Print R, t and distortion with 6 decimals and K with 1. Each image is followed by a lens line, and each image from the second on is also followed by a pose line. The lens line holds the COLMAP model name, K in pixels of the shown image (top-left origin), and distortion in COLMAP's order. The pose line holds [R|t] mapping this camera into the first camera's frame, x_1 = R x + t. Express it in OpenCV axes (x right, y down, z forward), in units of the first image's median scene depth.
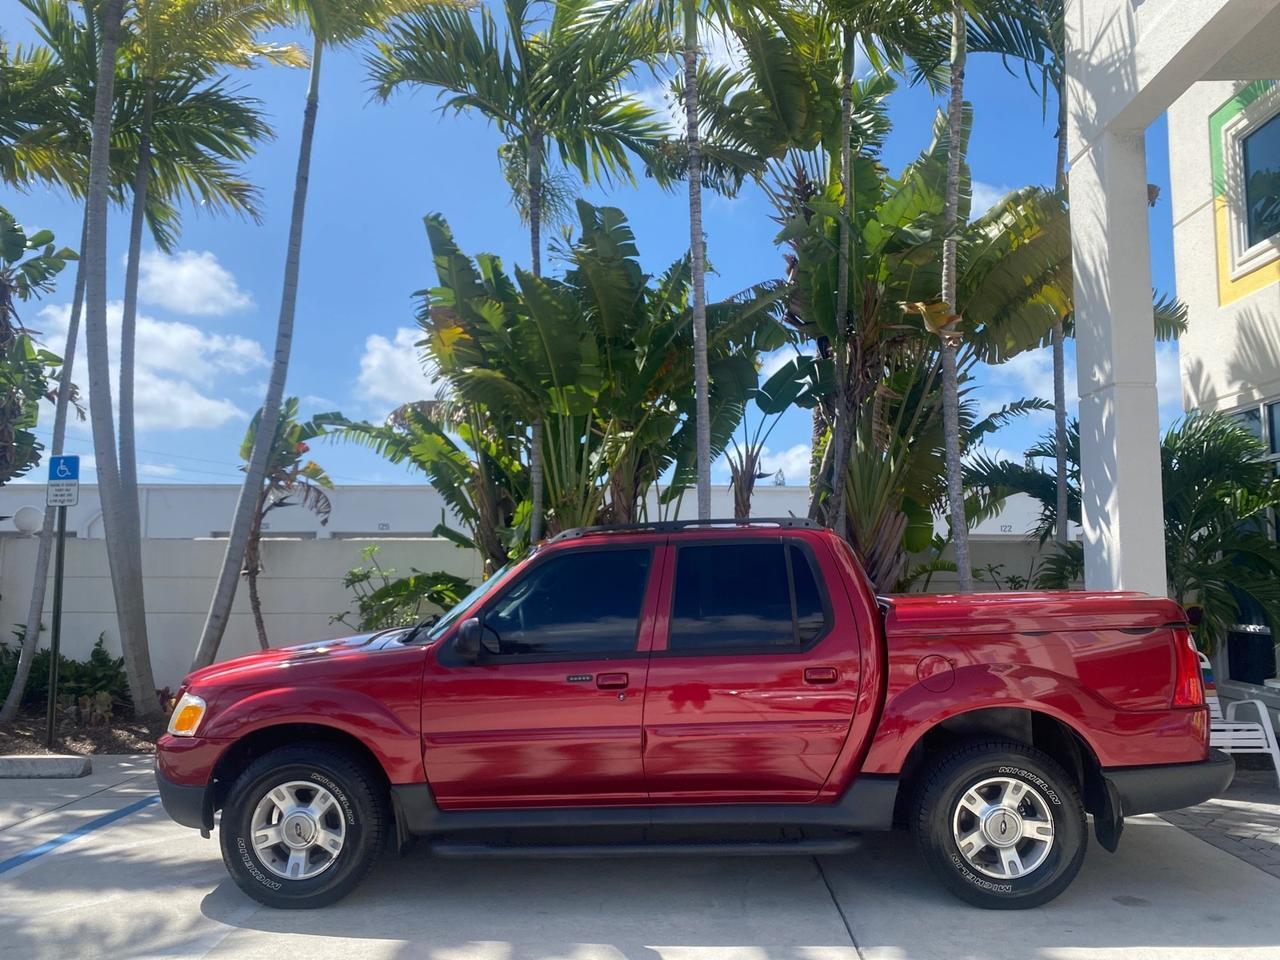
lens RADIAL K [[977.2, 0, 645.8], [0, 977.2, 474.8], [0, 0, 1]] dist [0.017246, -0.020875]
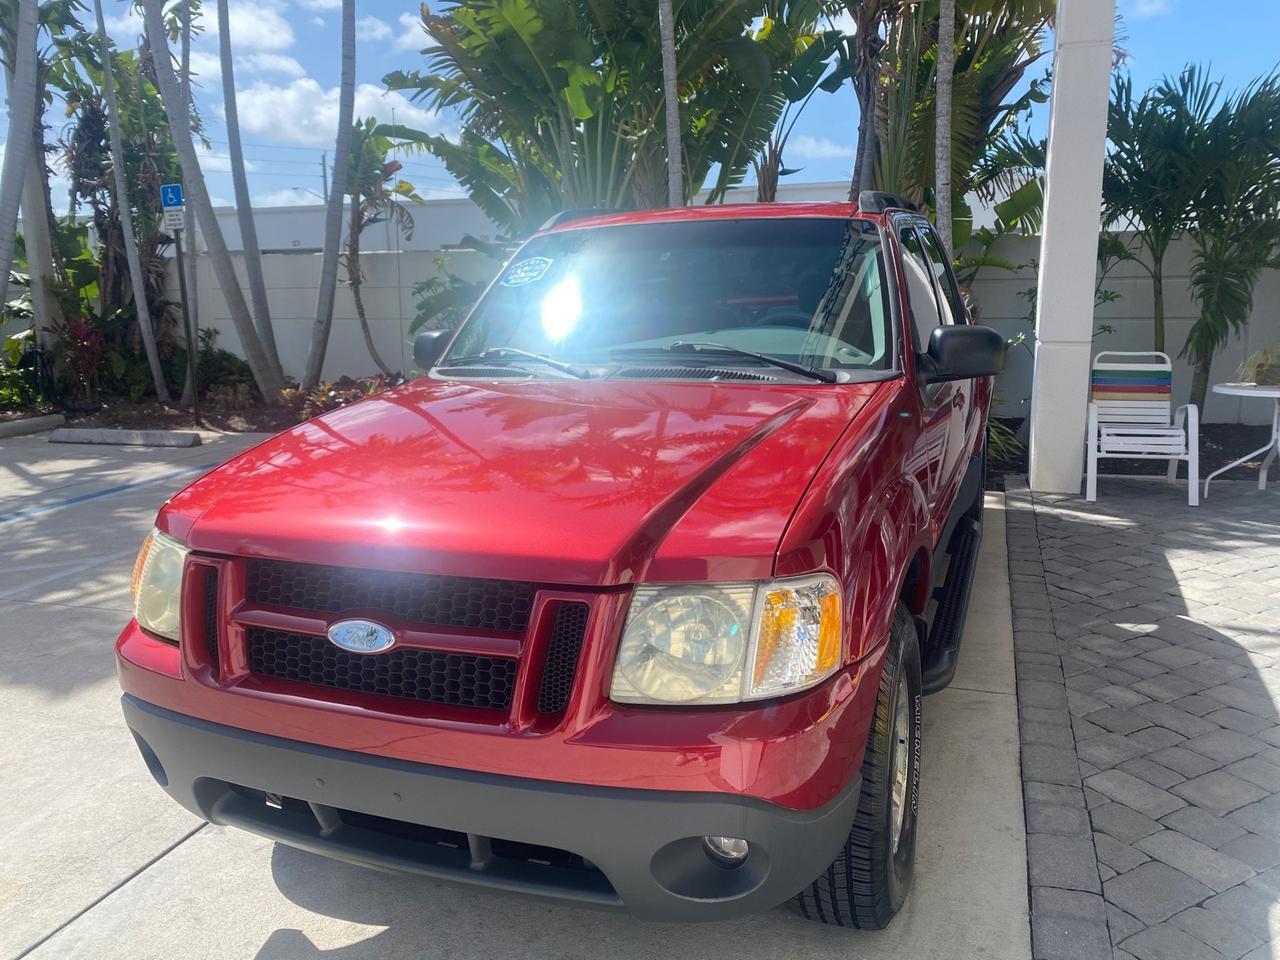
lens RADIAL K [[977.2, 0, 649.4], [0, 977.2, 475.3], [0, 0, 1]] dist [0.017246, -0.020875]
pose [[0.951622, 0.040020, -0.304654, 0.381069], [0.052562, 0.955666, 0.289722, 0.001272], [0.302742, -0.291719, 0.907330, -0.000417]]
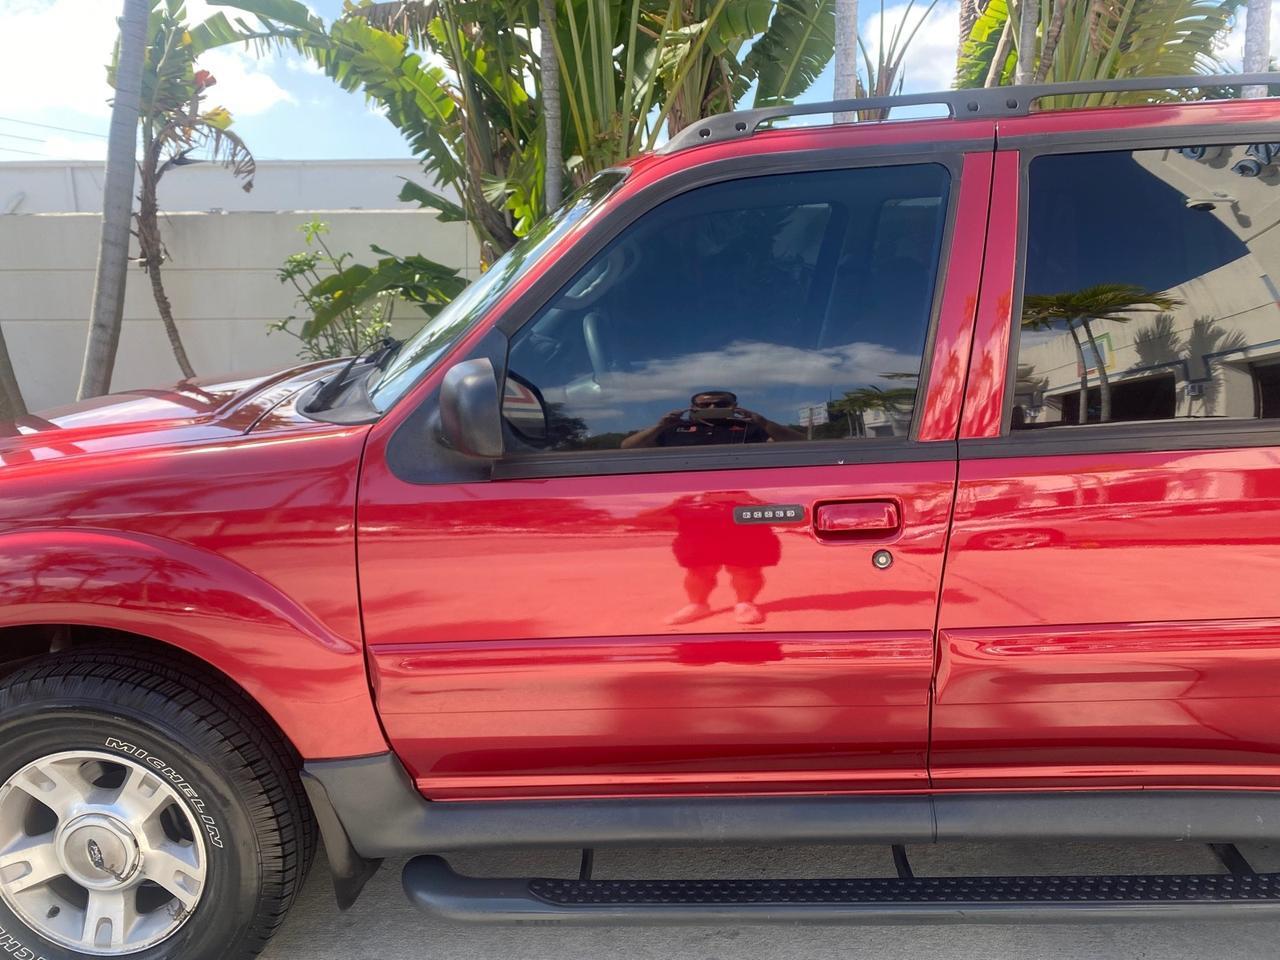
lens RADIAL K [[977.2, 0, 635.0], [0, 977.2, 469.4], [0, 0, 1]] dist [0.017246, -0.020875]
pose [[0.999915, -0.010407, -0.007874, -0.069459], [0.012291, 0.953804, 0.300178, 0.047323], [0.004387, -0.300249, 0.953851, 0.385253]]
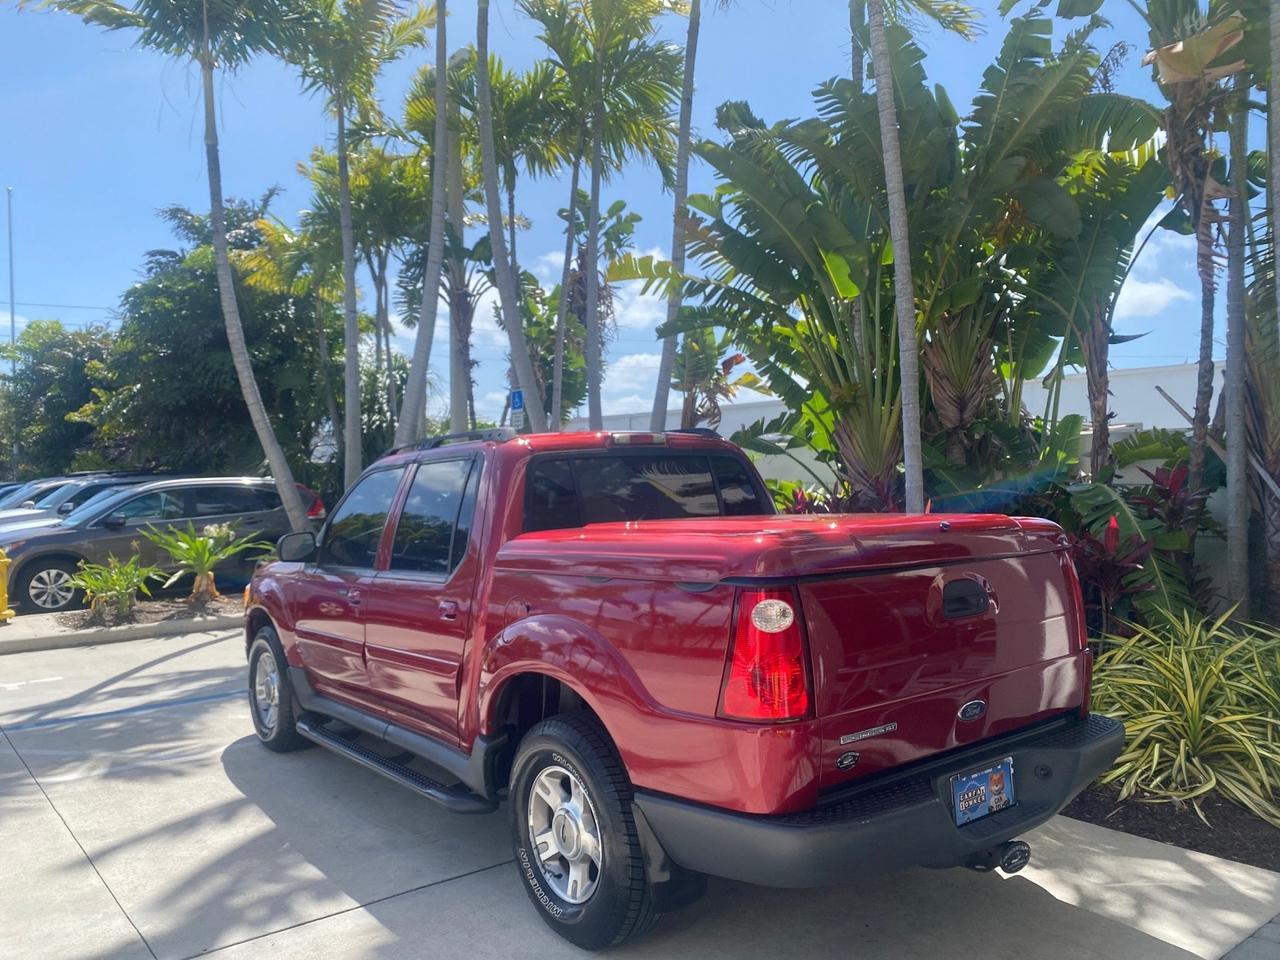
lens RADIAL K [[983.7, 0, 640.2], [0, 983.7, 477.5], [0, 0, 1]] dist [0.016383, -0.024638]
pose [[0.633538, -0.010465, -0.773641, 0.575108], [0.095166, 0.993370, 0.064494, 0.027453], [0.767837, -0.114484, 0.630334, 0.351096]]
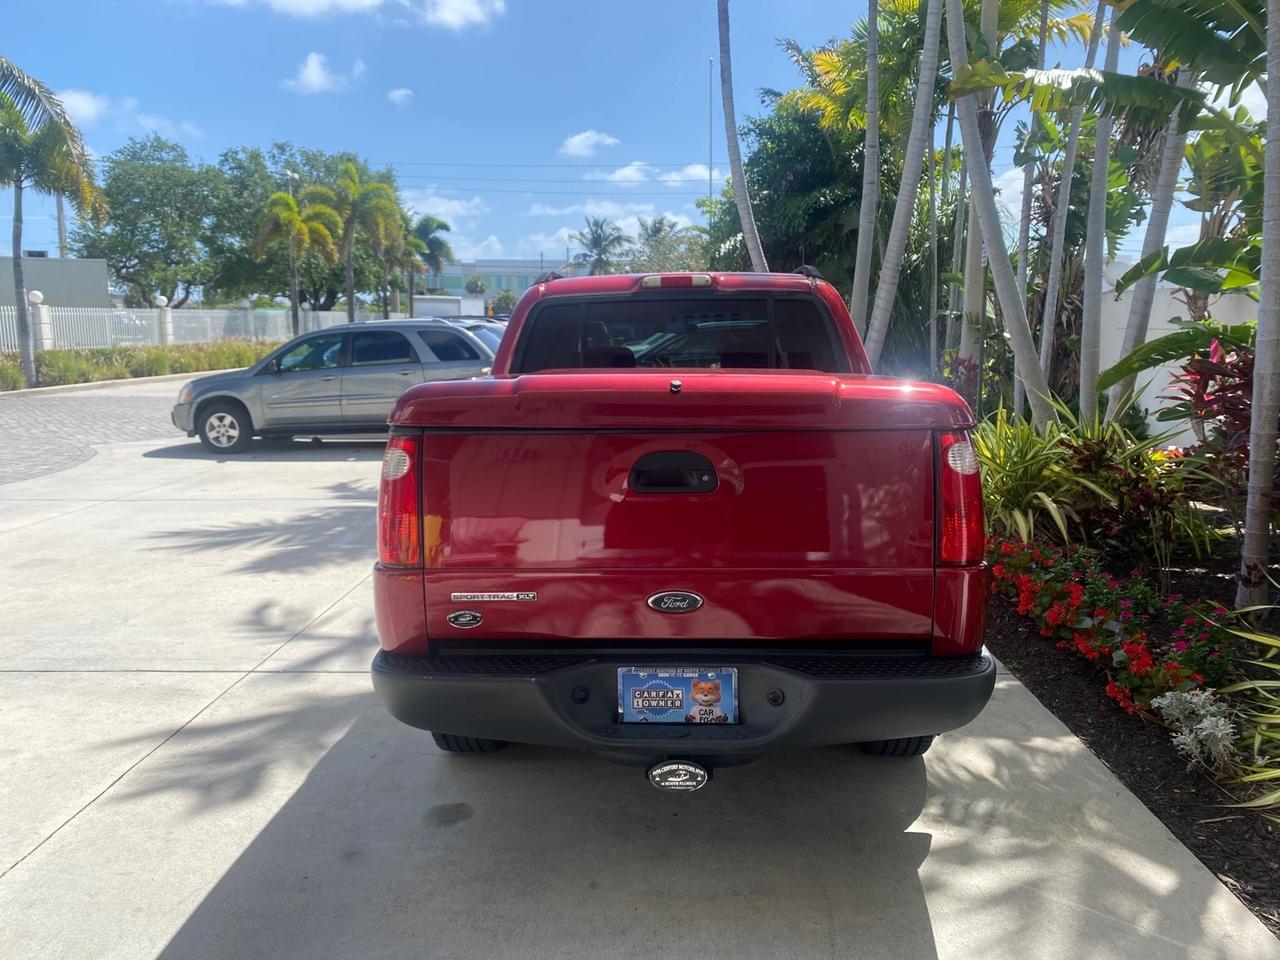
lens RADIAL K [[983.7, 0, 639.4], [0, 983.7, 484.7], [0, 0, 1]] dist [0.016383, -0.024638]
pose [[-0.018016, 0.157438, -0.987365, 0.678868], [0.105207, 0.982341, 0.154717, 0.066351], [0.994287, -0.101091, -0.034262, 0.700940]]
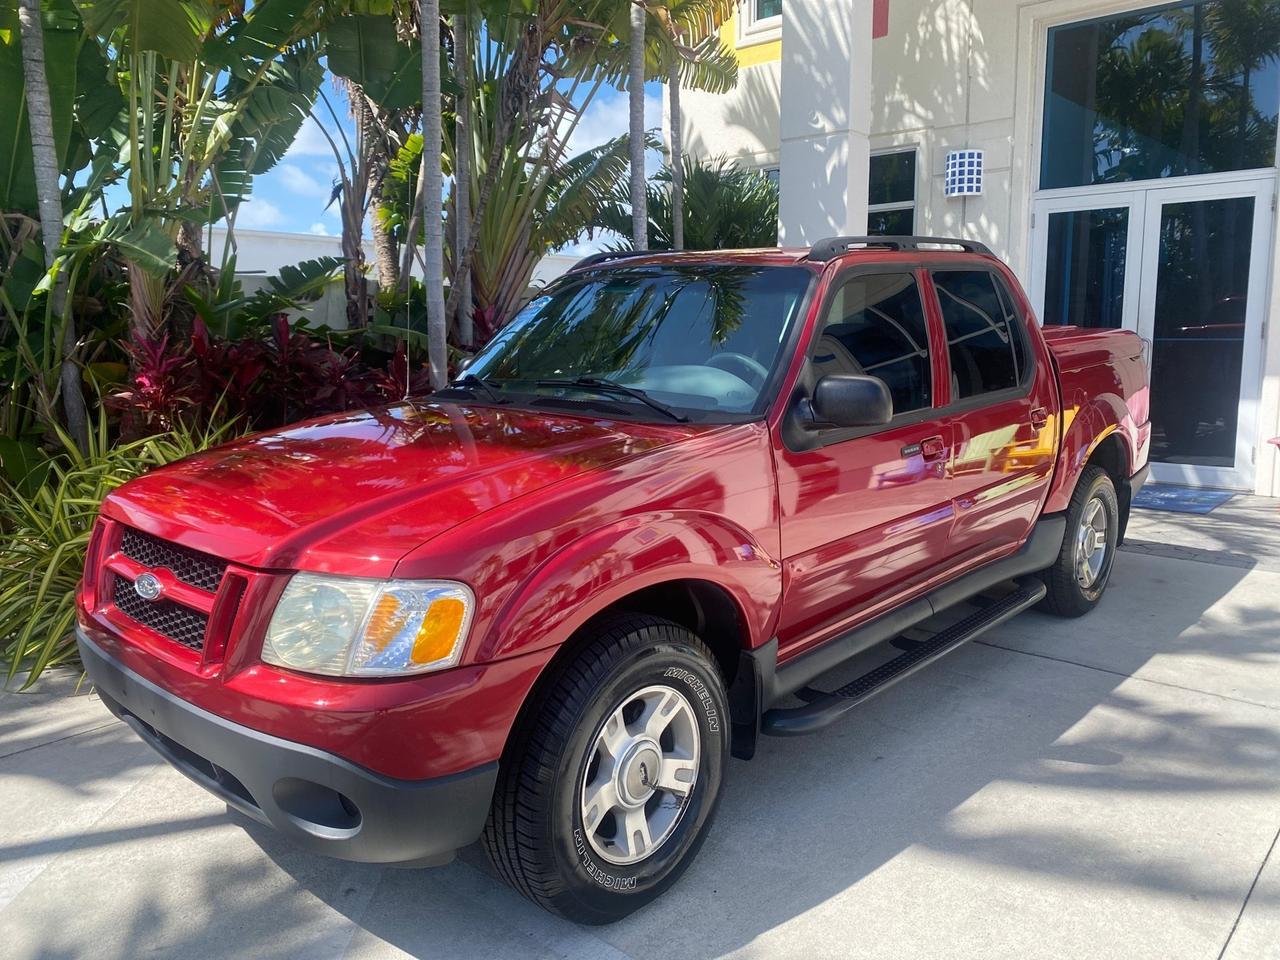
lens RADIAL K [[977.2, 0, 646.1], [0, 977.2, 468.8], [0, 0, 1]] dist [0.017246, -0.020875]
pose [[0.650749, -0.114812, 0.750562, -0.440707], [-0.065582, 0.976309, 0.206204, 0.051527], [-0.756455, -0.183410, 0.627803, 0.411558]]
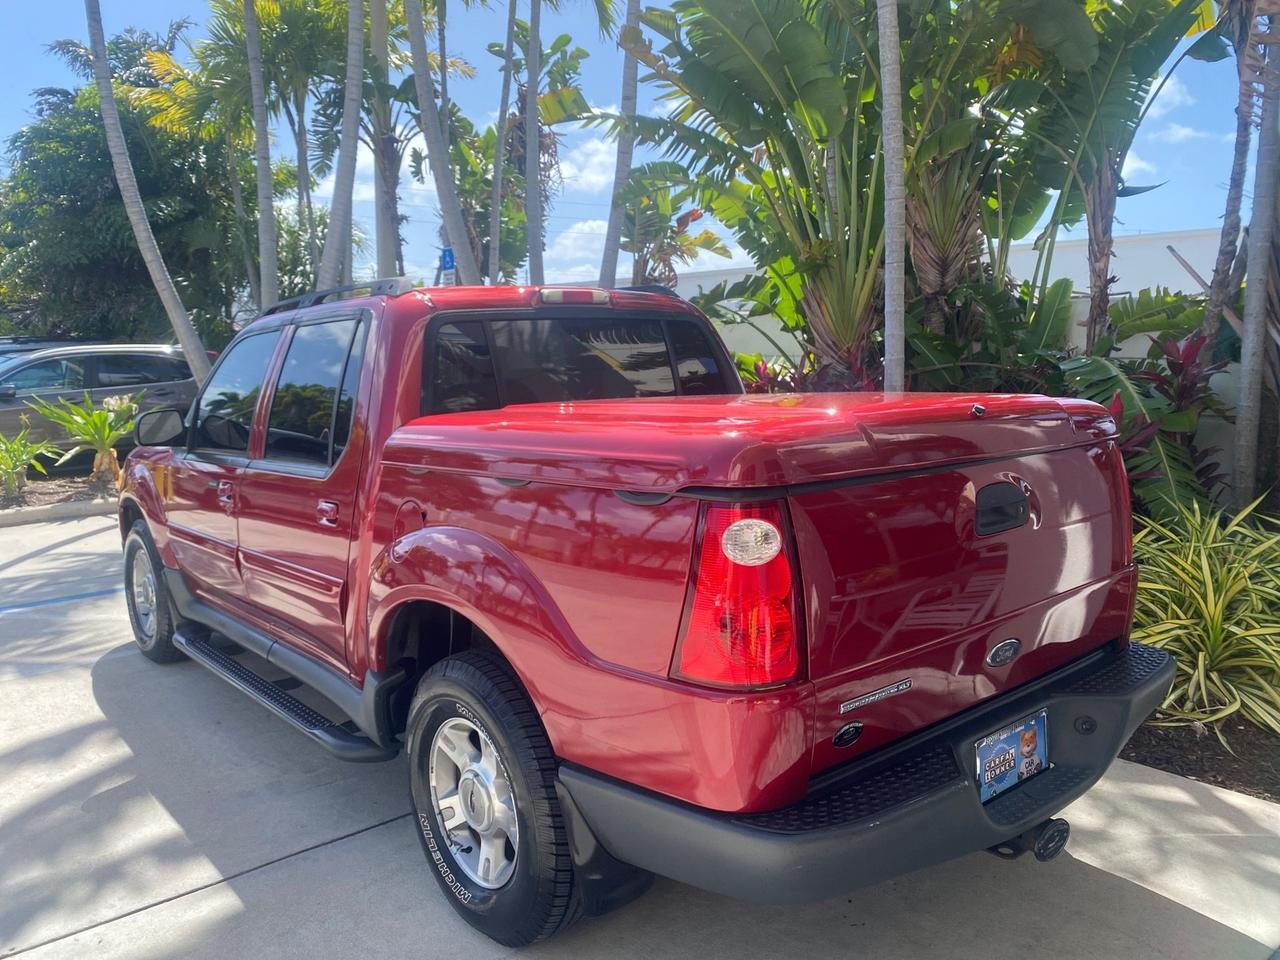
lens RADIAL K [[983.7, 0, 638.0], [0, 983.7, 475.7], [0, 0, 1]] dist [0.016383, -0.024638]
pose [[0.669386, 0.088523, -0.737622, 0.493974], [0.085277, 0.977157, 0.194658, 0.037324], [0.738005, -0.193203, 0.646546, 0.426123]]
